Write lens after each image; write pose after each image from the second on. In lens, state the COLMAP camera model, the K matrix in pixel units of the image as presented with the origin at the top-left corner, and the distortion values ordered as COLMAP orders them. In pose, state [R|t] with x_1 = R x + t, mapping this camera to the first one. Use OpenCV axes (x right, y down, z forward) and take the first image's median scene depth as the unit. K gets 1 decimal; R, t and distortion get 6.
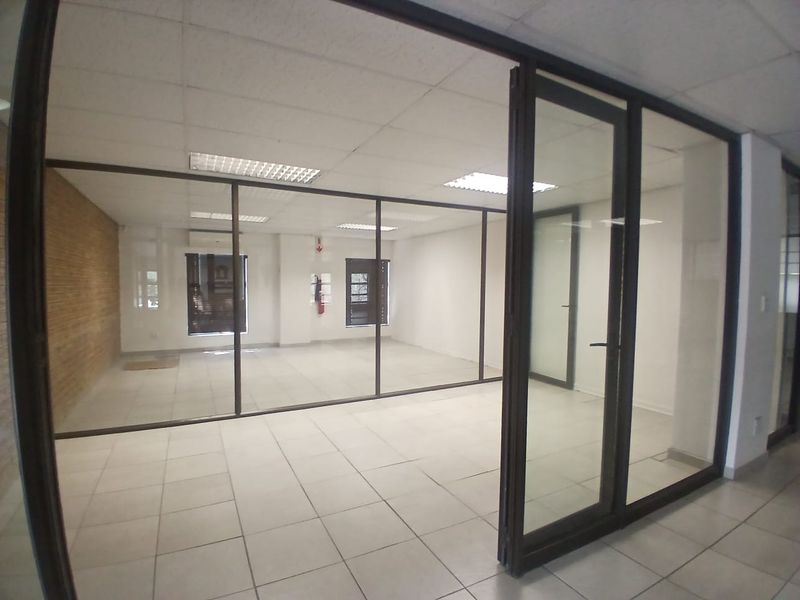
lens RADIAL K [[400.8, 0, 406.5], [0, 400.8, 300.9], [0, 0, 1]] dist [-0.010320, -0.034383]
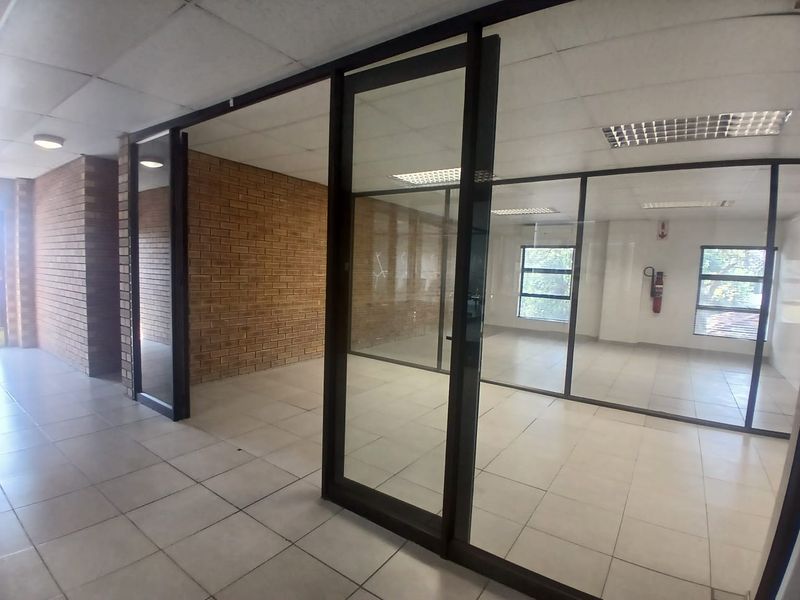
lens RADIAL K [[400.8, 0, 397.9], [0, 400.8, 294.2], [0, 0, 1]] dist [-0.010320, -0.034383]
pose [[0.452650, 0.075816, -0.888459, 0.510070], [-0.073550, 0.996158, 0.047535, -0.006625], [0.888650, 0.043830, 0.456487, 0.226130]]
